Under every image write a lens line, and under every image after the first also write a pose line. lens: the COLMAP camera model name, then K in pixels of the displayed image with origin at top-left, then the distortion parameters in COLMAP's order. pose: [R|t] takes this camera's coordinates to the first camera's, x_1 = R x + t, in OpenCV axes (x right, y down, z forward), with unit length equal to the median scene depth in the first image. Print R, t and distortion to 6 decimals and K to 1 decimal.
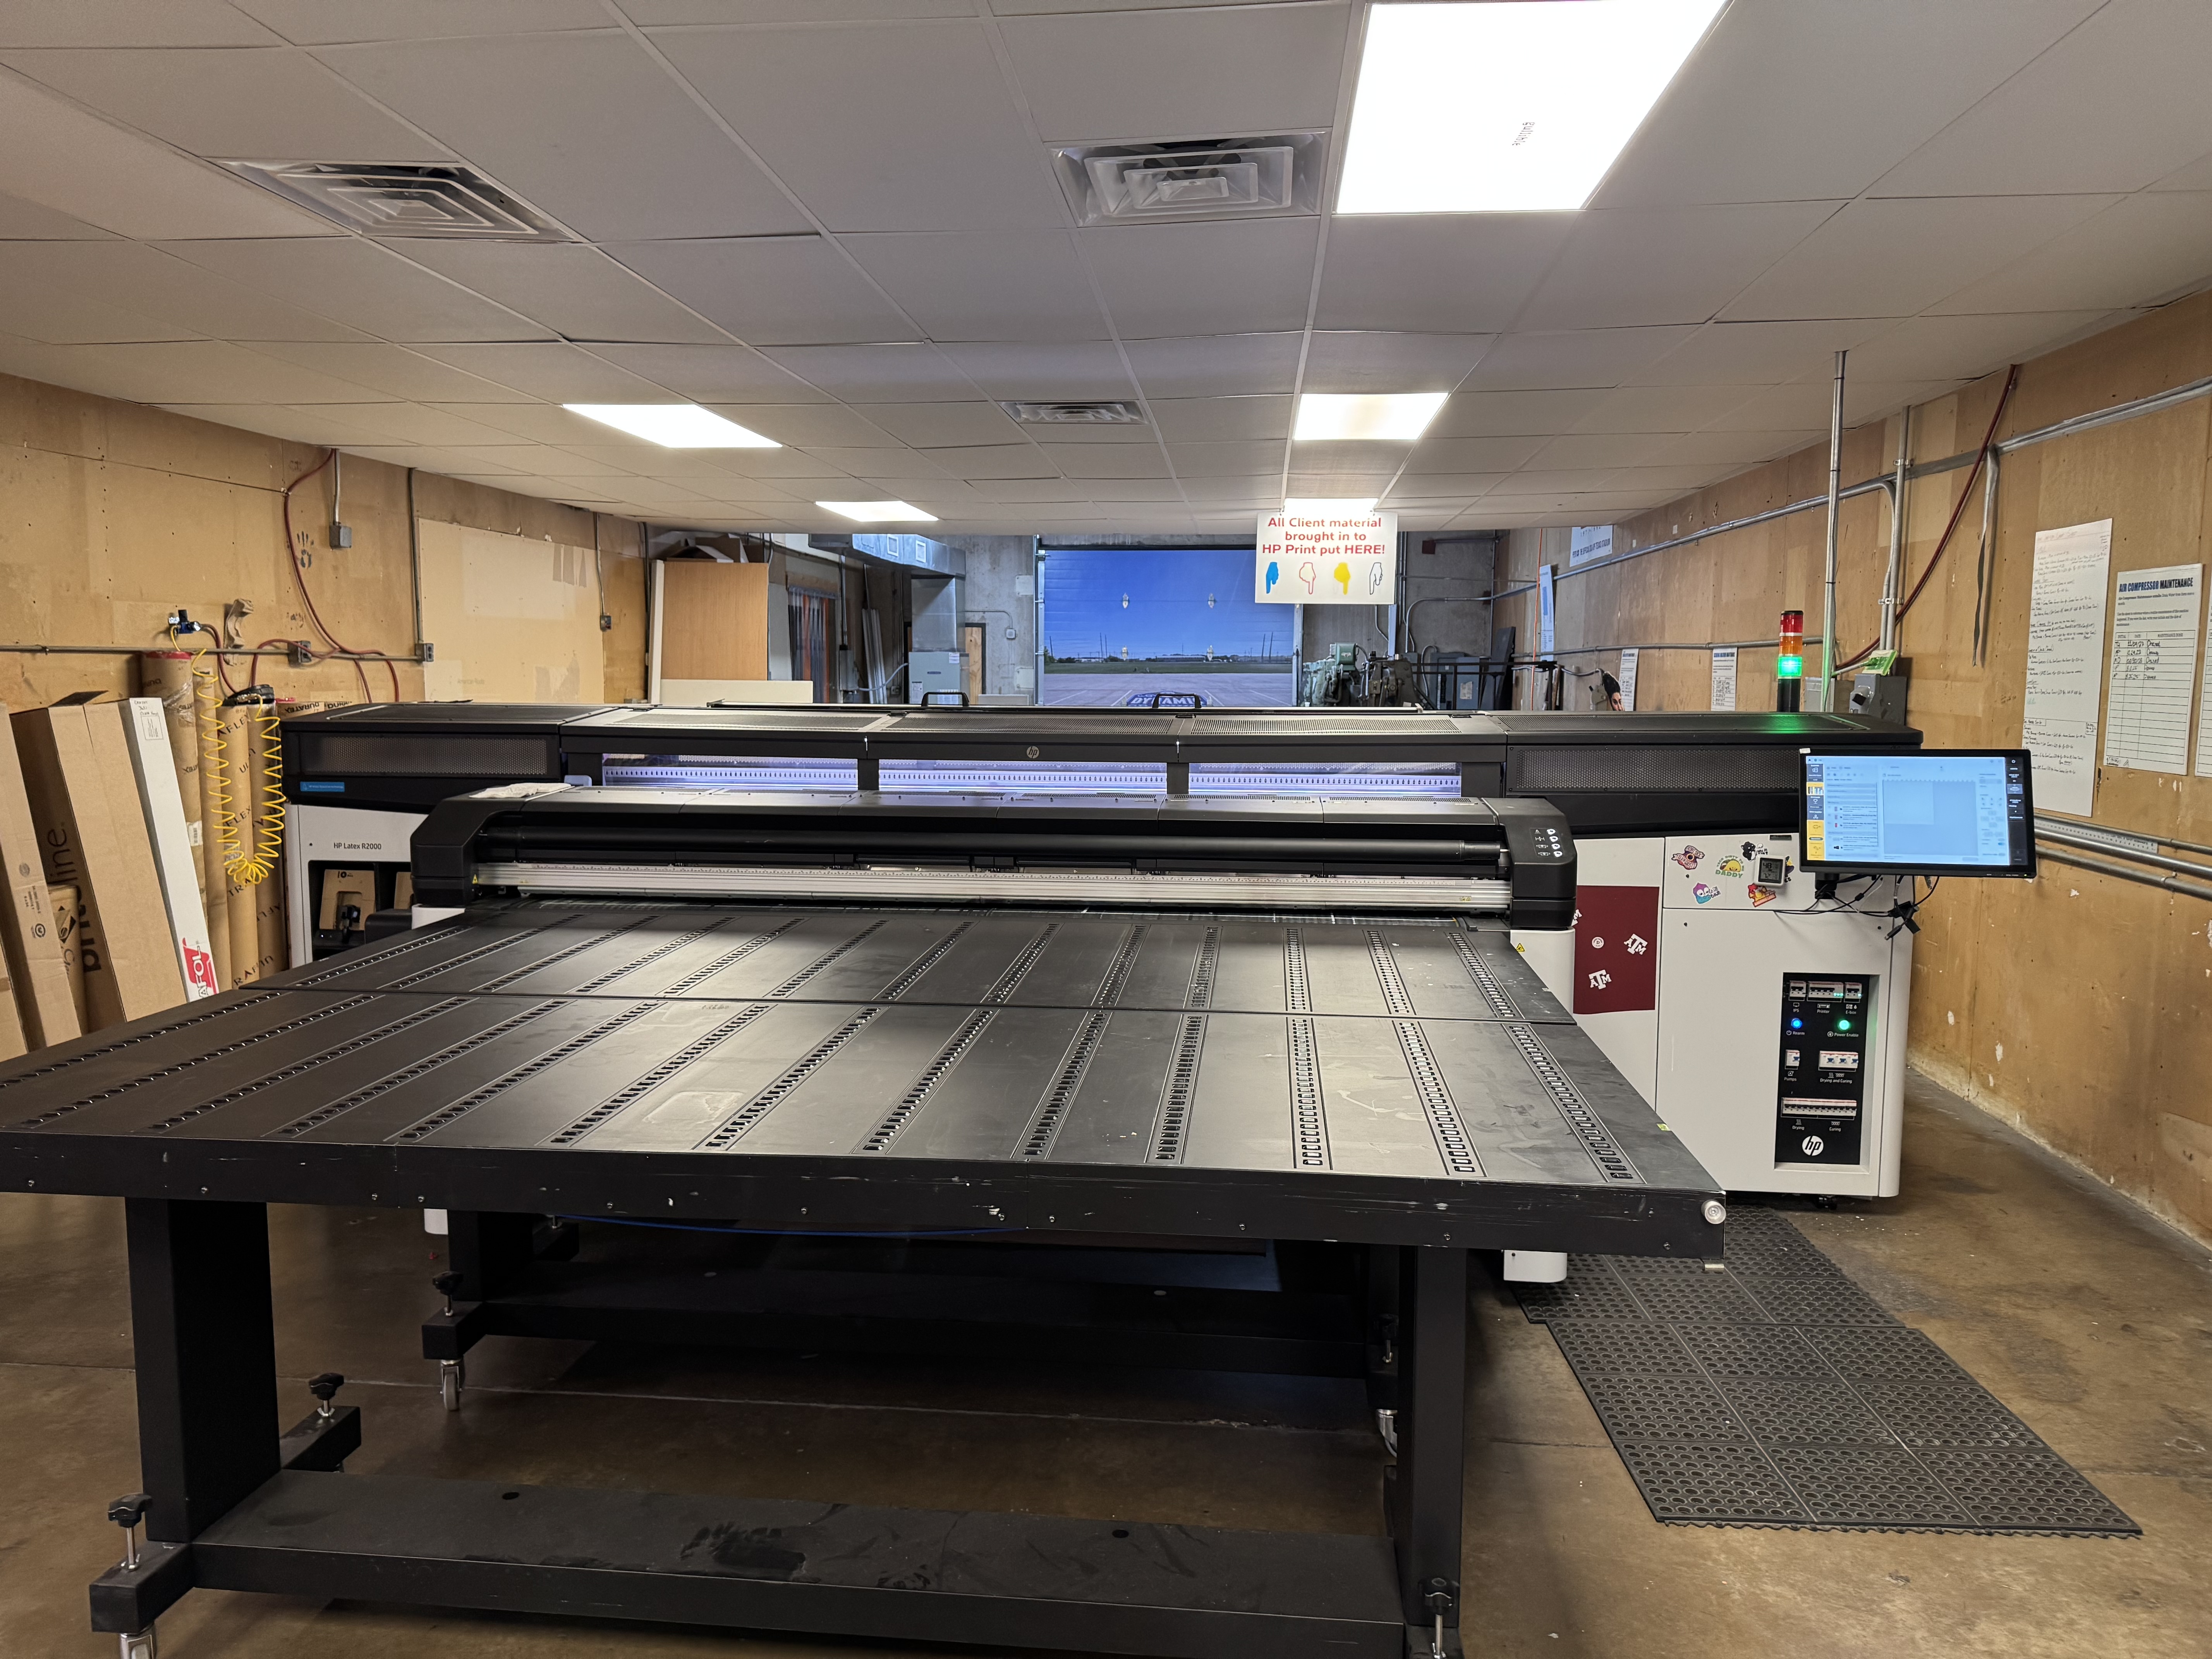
lens RADIAL K [[1562.7, 0, 1106.0], [0, 1562.7, 829.5], [0, 0, 1]] dist [0.066439, -0.078448]
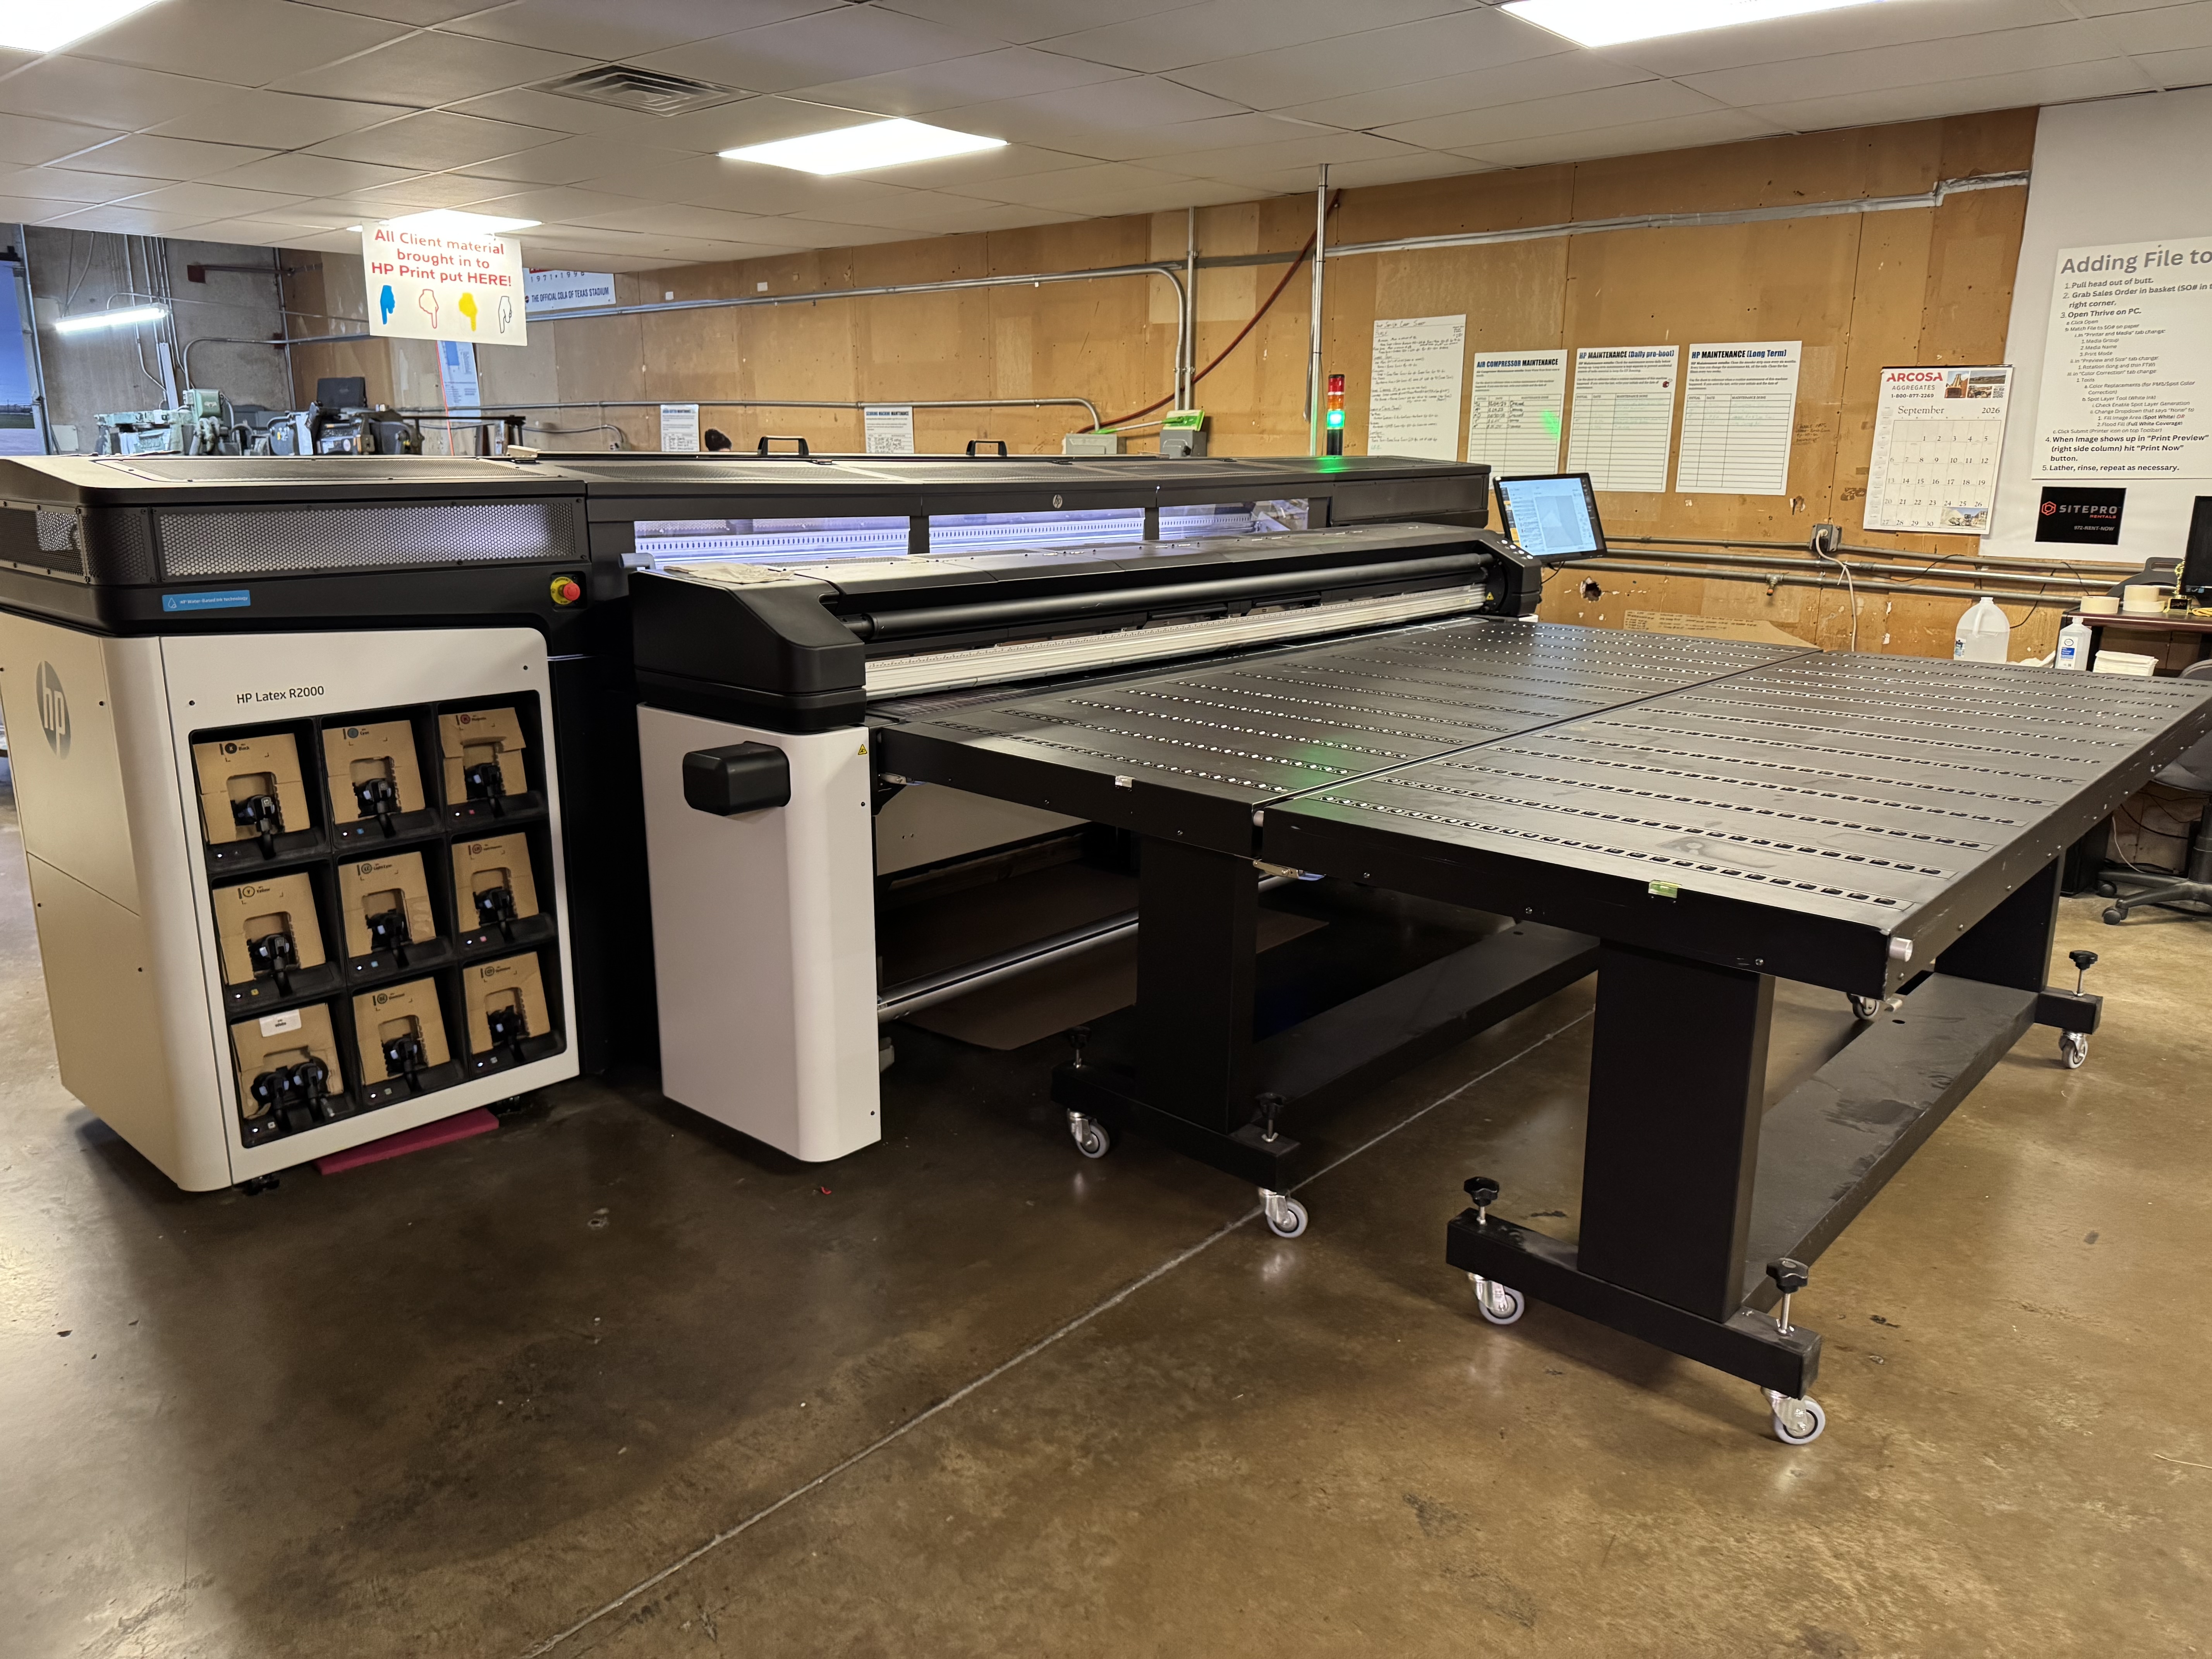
lens RADIAL K [[1562.7, 0, 1106.0], [0, 1562.7, 829.5], [0, 0, 1]] dist [0.066439, -0.078448]
pose [[0.584705, -0.194521, 0.787580, -0.703241], [0.080942, 0.979971, 0.181947, -0.021322], [-0.807198, -0.042637, 0.588739, 0.355952]]
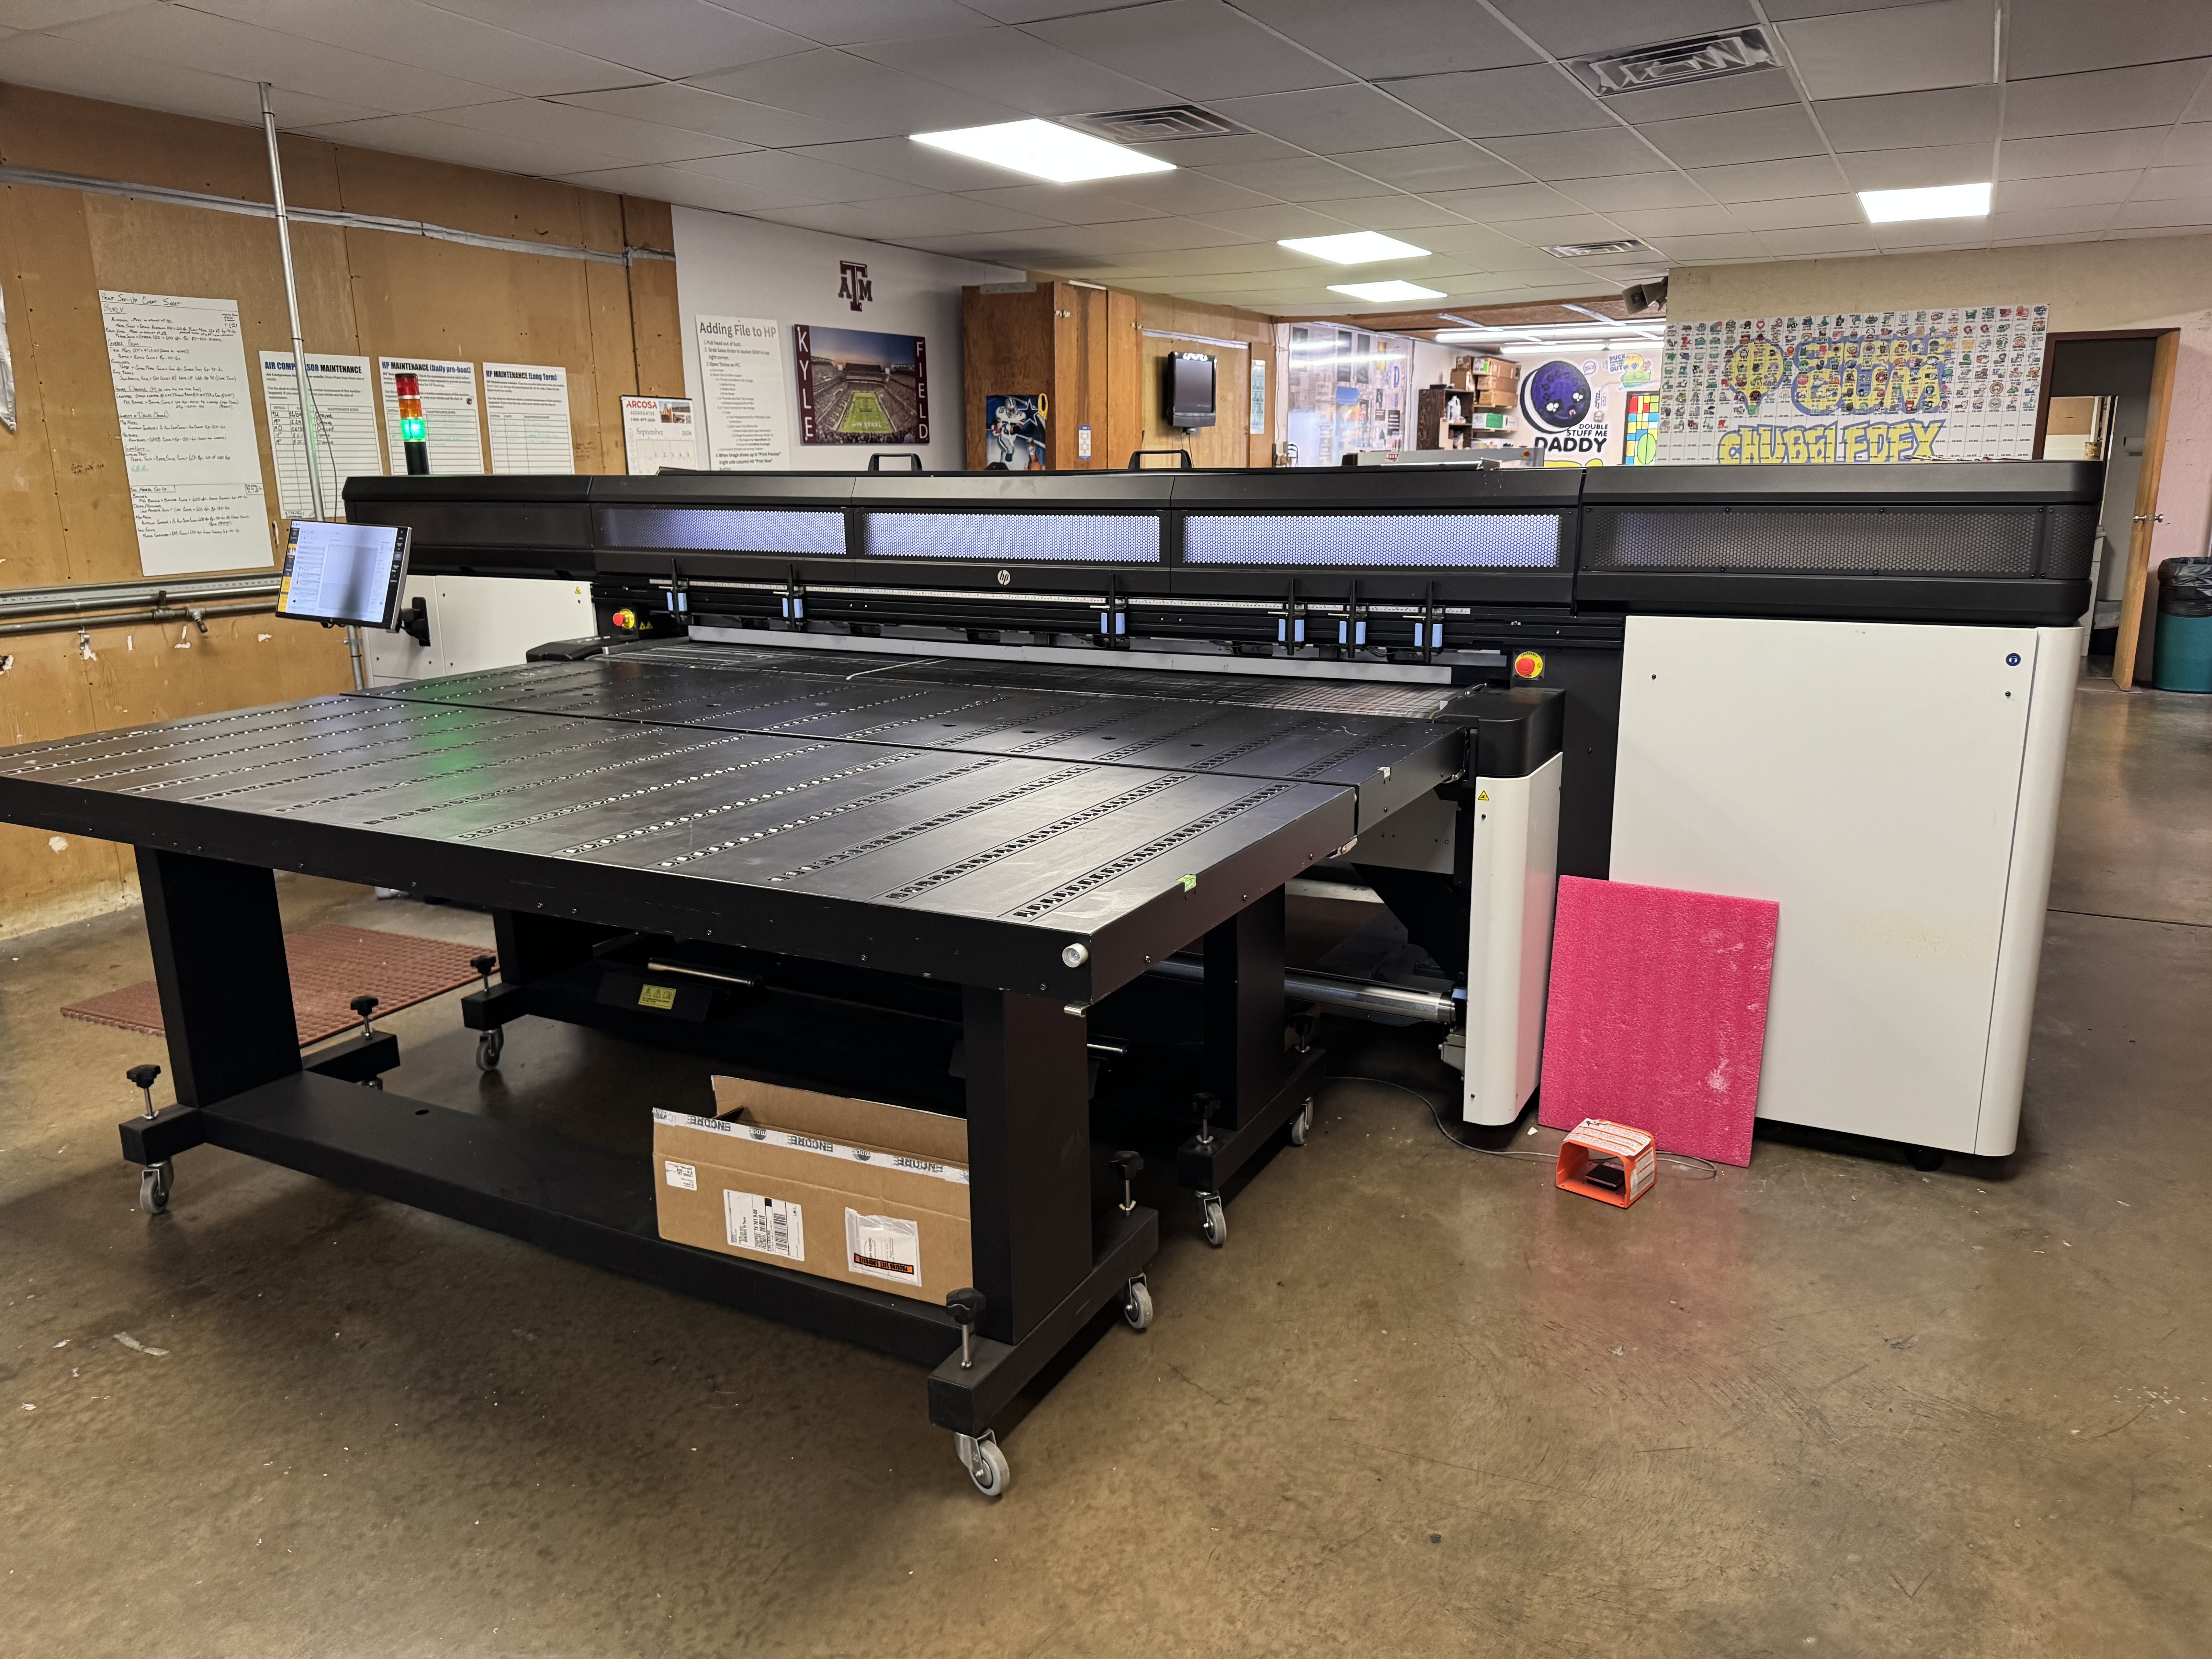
lens RADIAL K [[1570.2, 0, 1106.0], [0, 1570.2, 829.5], [0, 0, 1]] dist [0.005383, 0.006010]
pose [[-0.917371, -0.080131, 0.389885, -0.371436], [0.054912, 0.944682, 0.323359, -0.151363], [-0.394228, 0.318050, -0.862223, 1.662201]]
